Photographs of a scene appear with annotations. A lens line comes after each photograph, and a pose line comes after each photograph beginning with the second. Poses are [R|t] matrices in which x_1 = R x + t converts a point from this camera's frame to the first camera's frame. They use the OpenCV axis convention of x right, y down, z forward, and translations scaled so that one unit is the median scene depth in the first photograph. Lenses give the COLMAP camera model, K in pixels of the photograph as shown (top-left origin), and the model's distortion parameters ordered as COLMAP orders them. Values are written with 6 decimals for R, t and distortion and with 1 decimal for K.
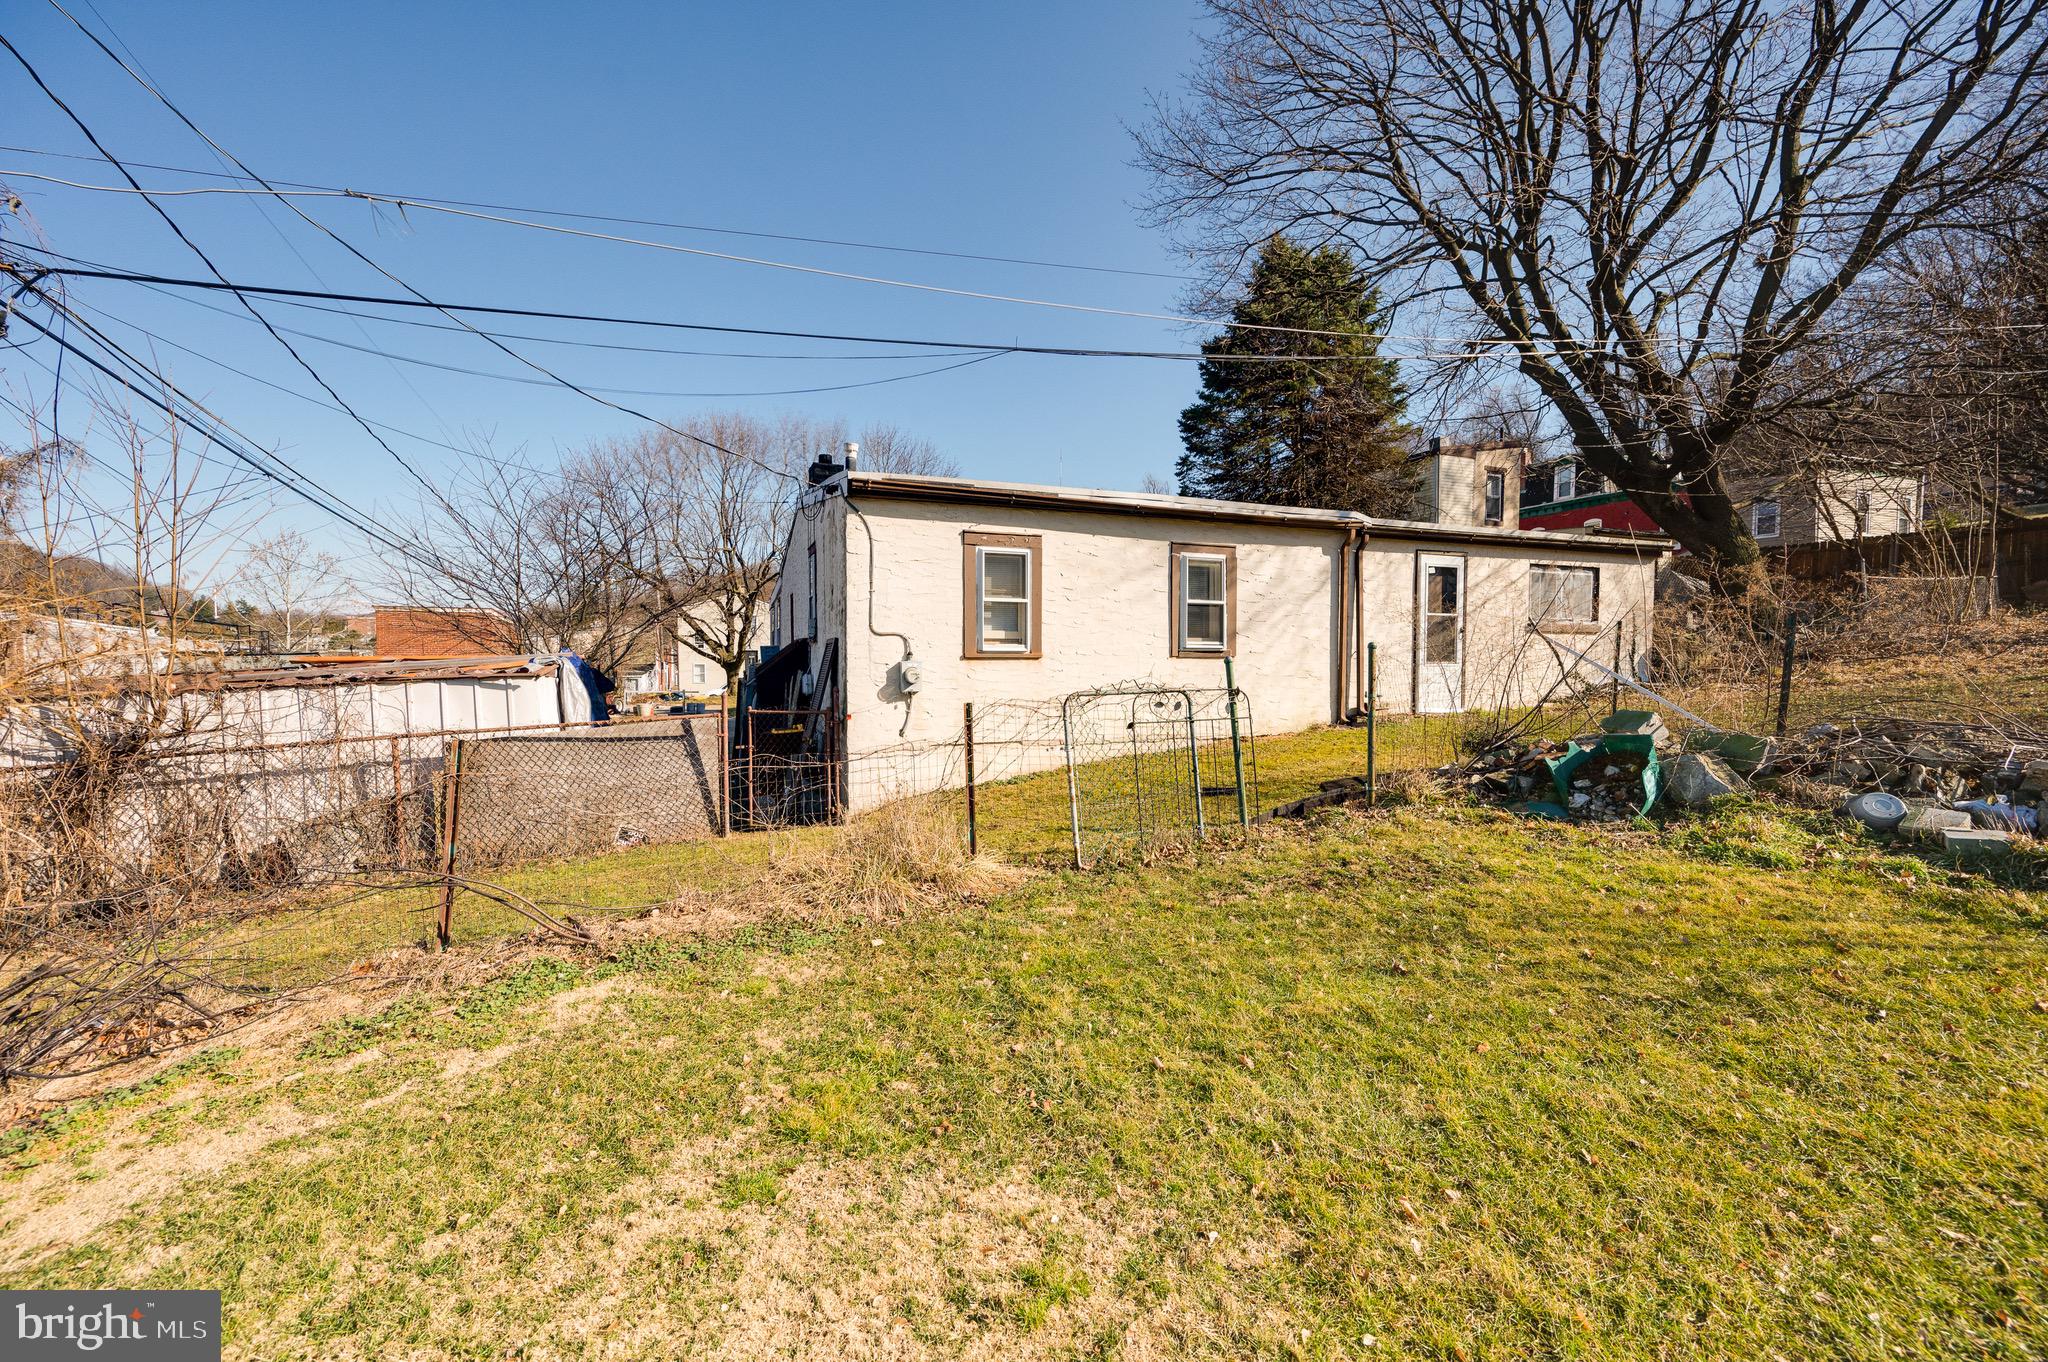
lens RADIAL K [[807.2, 0, 1024.0], [0, 807.2, 681.0], [0, 0, 1]] dist [-0.000914, -0.000187]
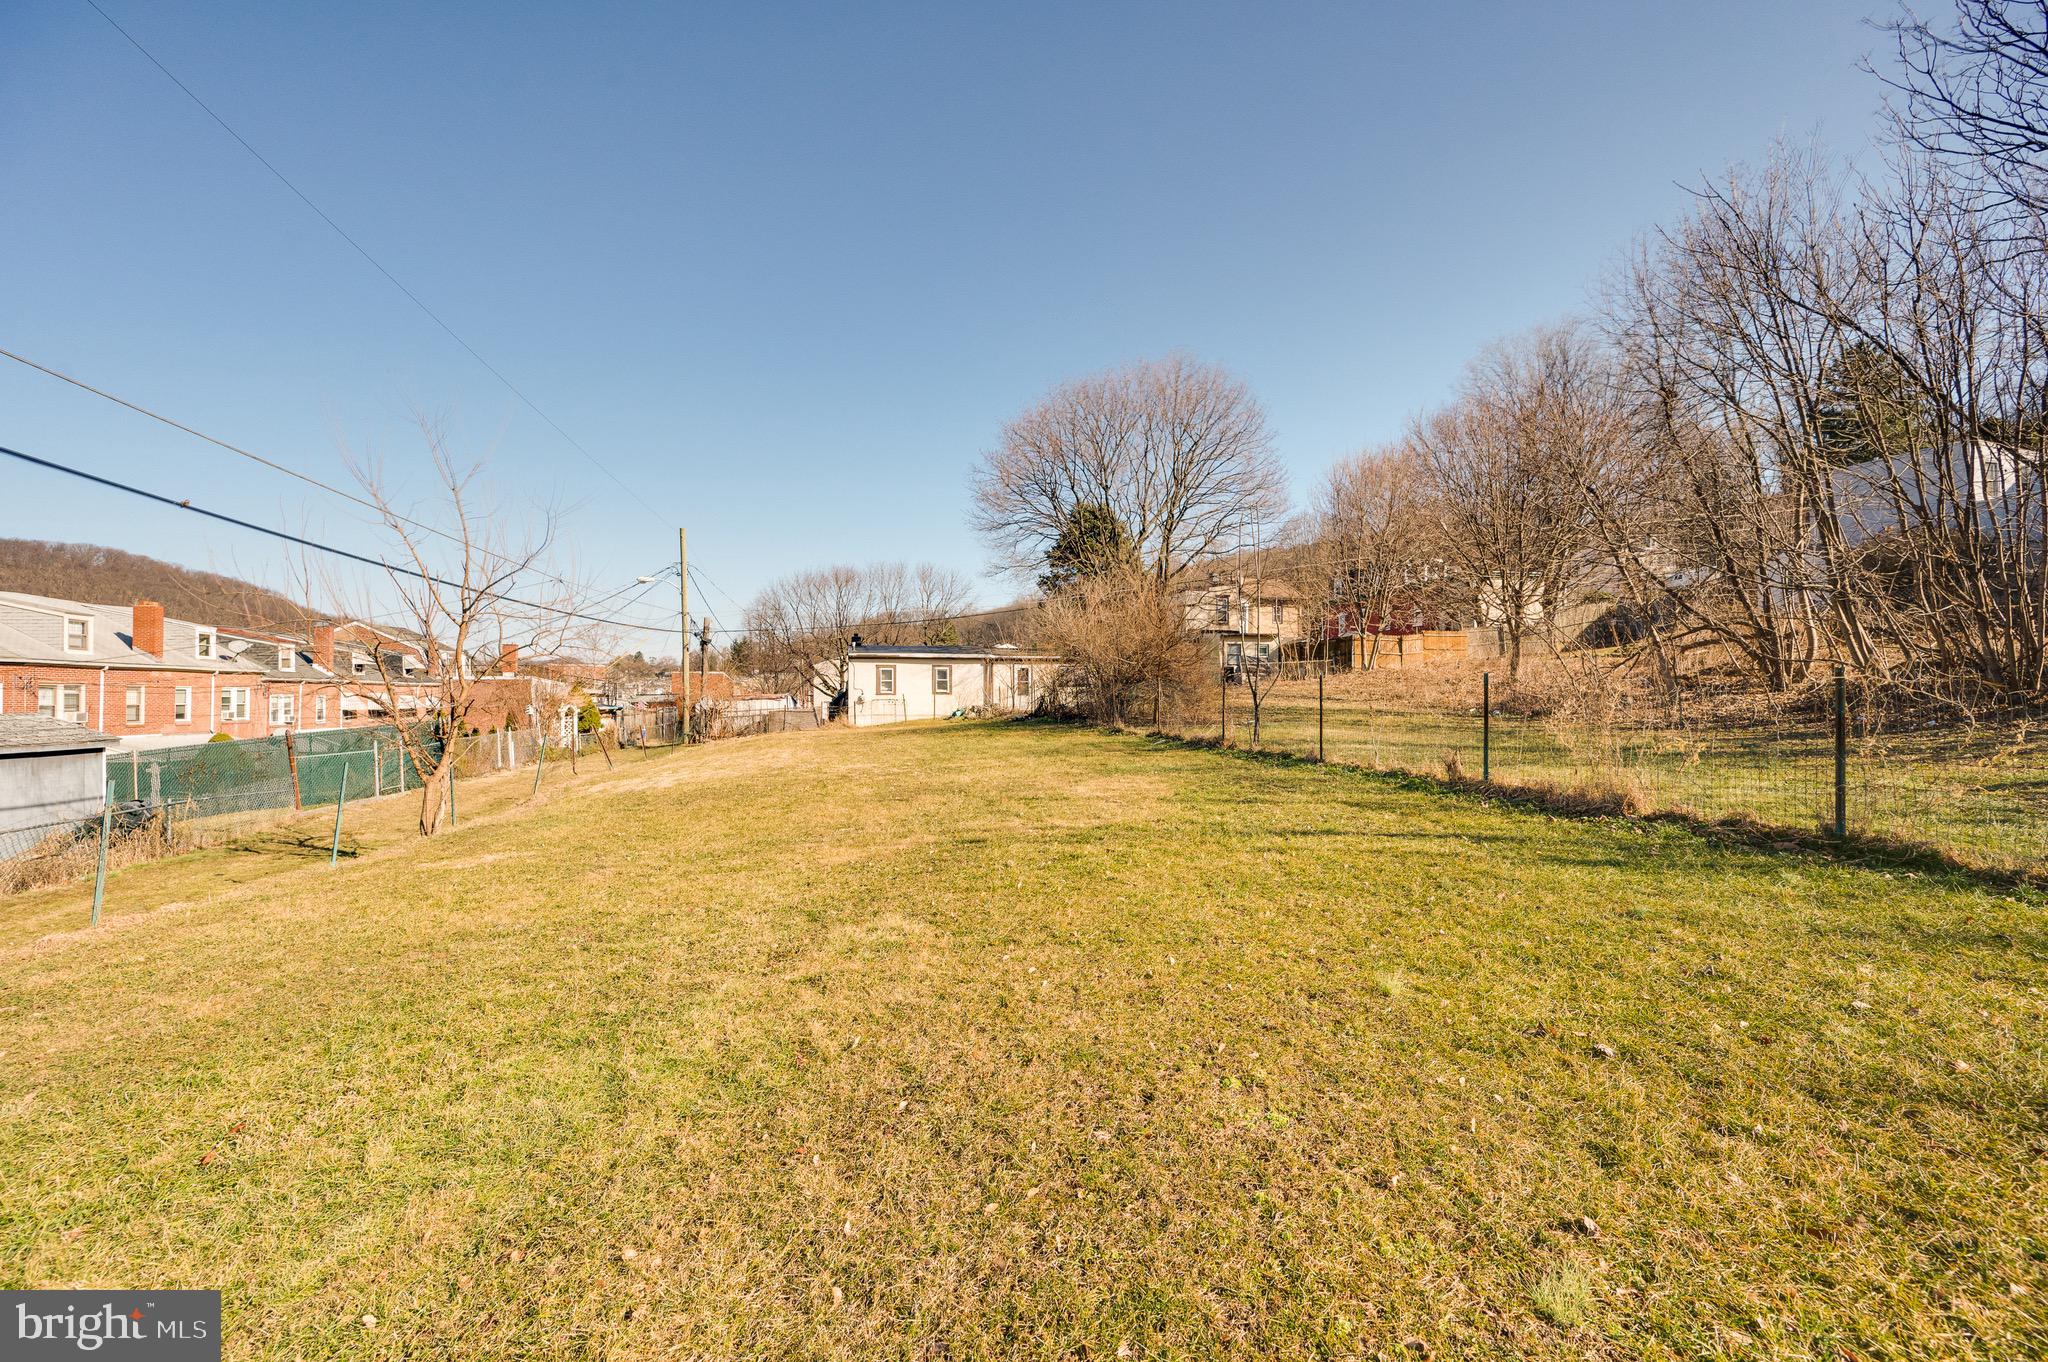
lens RADIAL K [[807.2, 0, 1024.0], [0, 807.2, 681.0], [0, 0, 1]] dist [-0.000914, -0.000187]
pose [[0.988837, -0.005145, -0.148915, 1.109705], [-0.002349, 0.998741, -0.050107, 0.092295], [0.148985, 0.049897, 0.987580, -2.573024]]
